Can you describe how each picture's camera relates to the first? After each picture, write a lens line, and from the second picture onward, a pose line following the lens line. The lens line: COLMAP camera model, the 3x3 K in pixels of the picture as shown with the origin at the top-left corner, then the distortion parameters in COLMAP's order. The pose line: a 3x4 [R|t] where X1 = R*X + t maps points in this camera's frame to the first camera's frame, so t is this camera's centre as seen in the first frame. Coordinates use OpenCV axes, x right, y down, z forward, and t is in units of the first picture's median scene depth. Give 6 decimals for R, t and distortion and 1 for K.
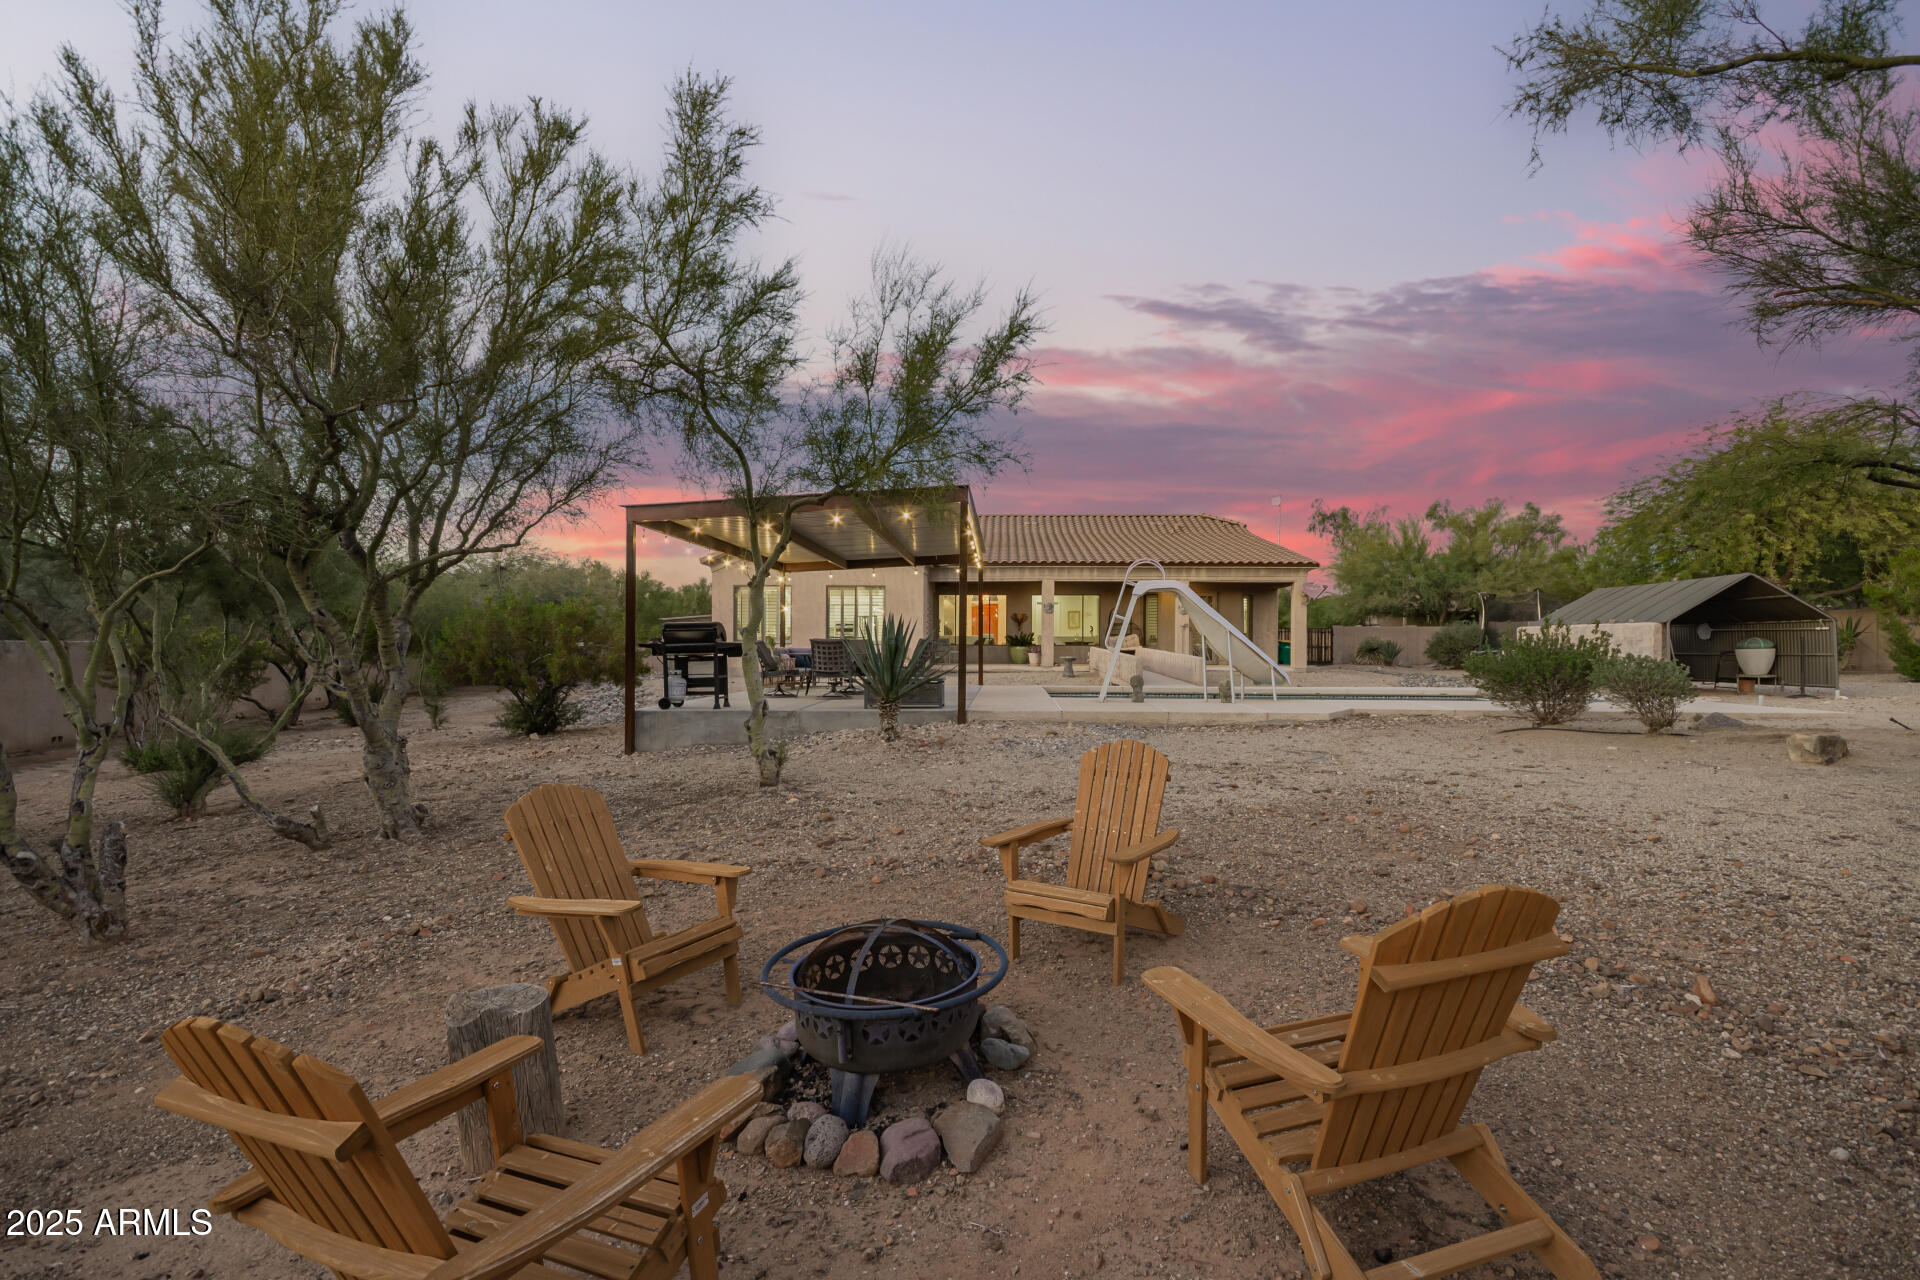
lens RADIAL K [[913.5, 0, 957.6], [0, 913.5, 643.0], [0, 0, 1]] dist [0.000750, 0.001988]
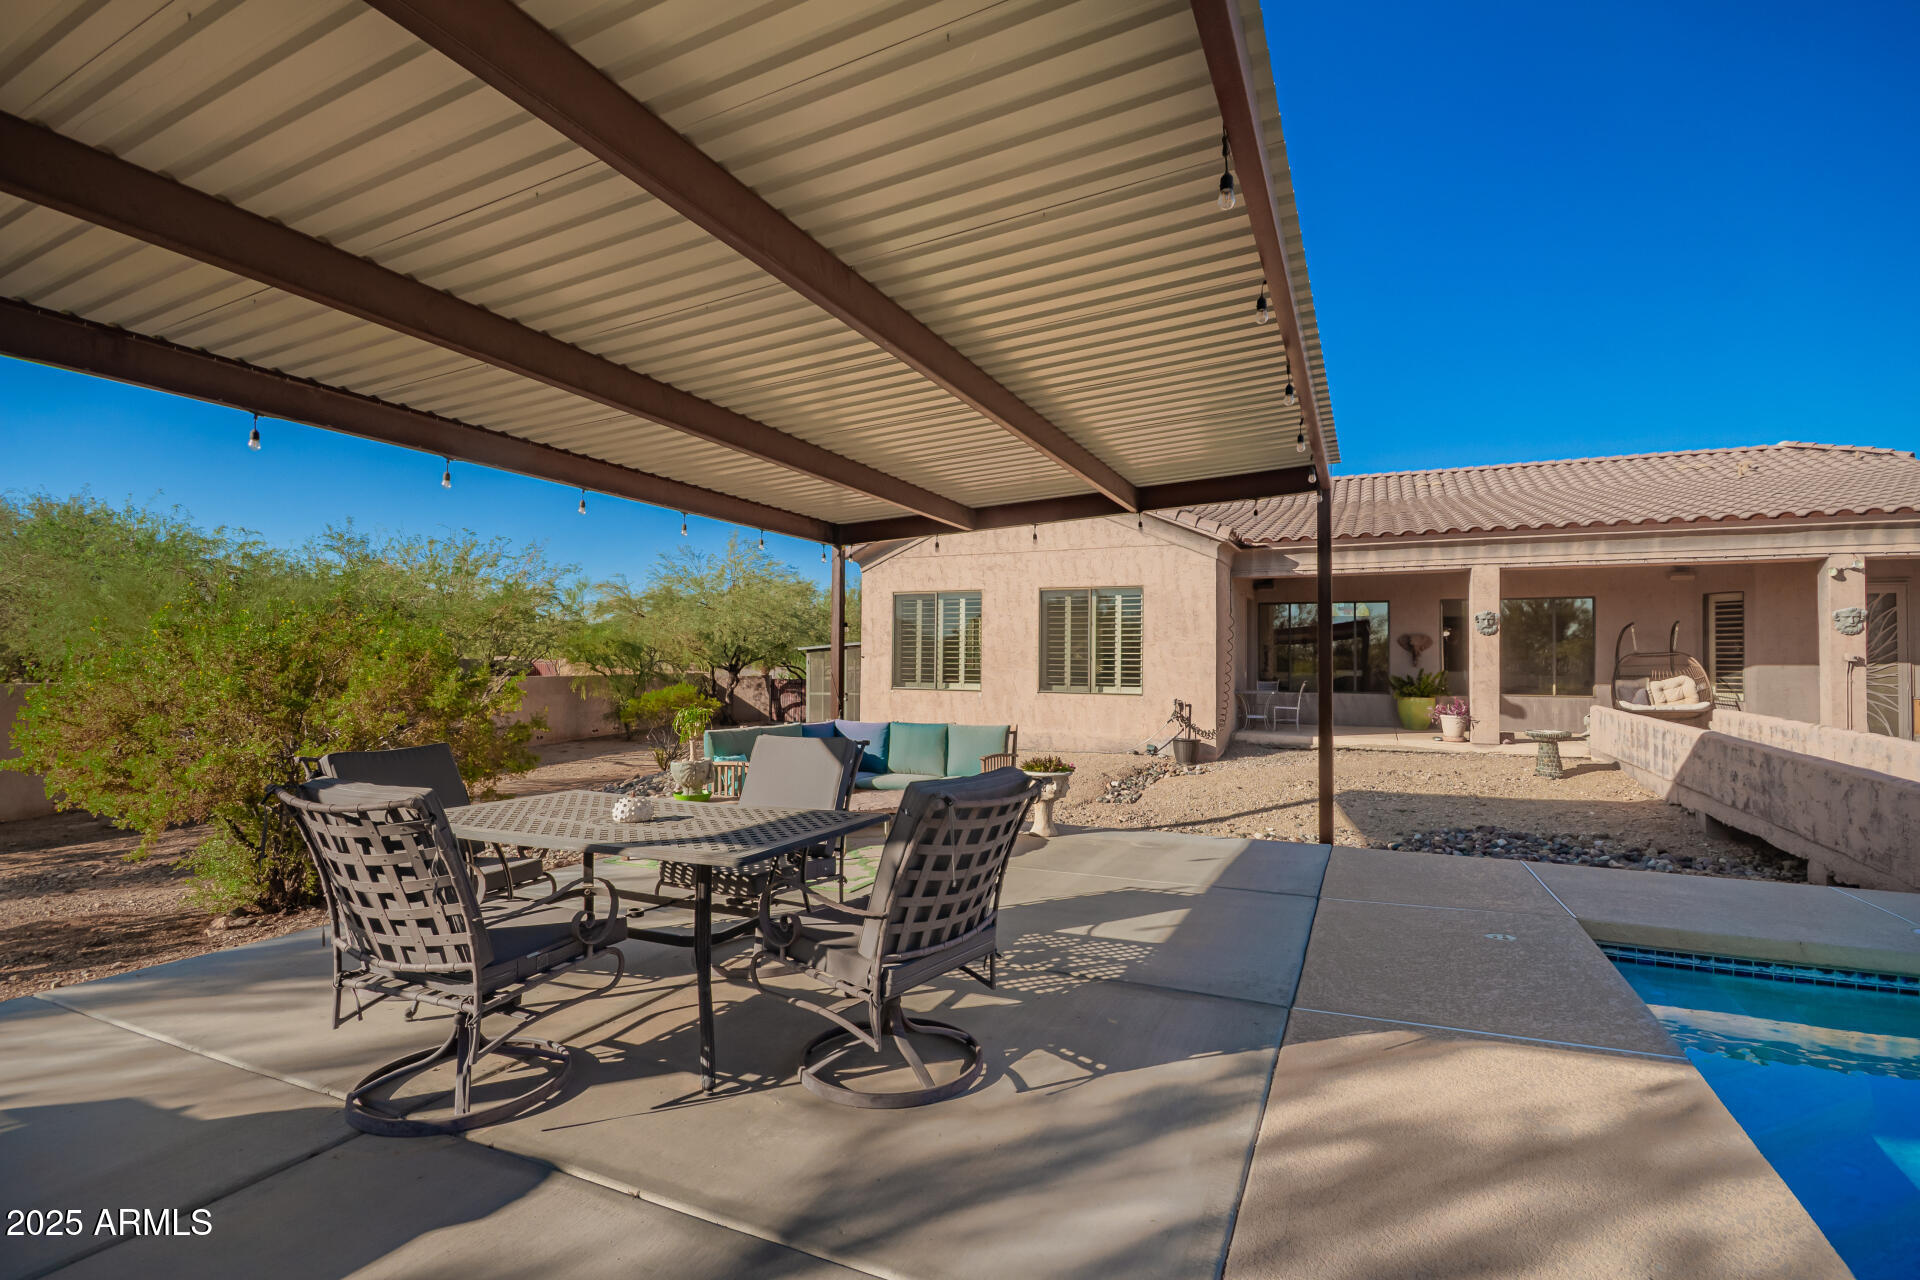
lens RADIAL K [[882.8, 0, 981.4], [0, 882.8, 640.8], [0, 0, 1]] dist [0.005686, -0.002700]
pose [[0.930245, -0.005544, -0.366898, 0.039457], [-0.004664, 0.999626, -0.026931, -0.026446], [0.366910, 0.026764, 0.929871, 0.835685]]
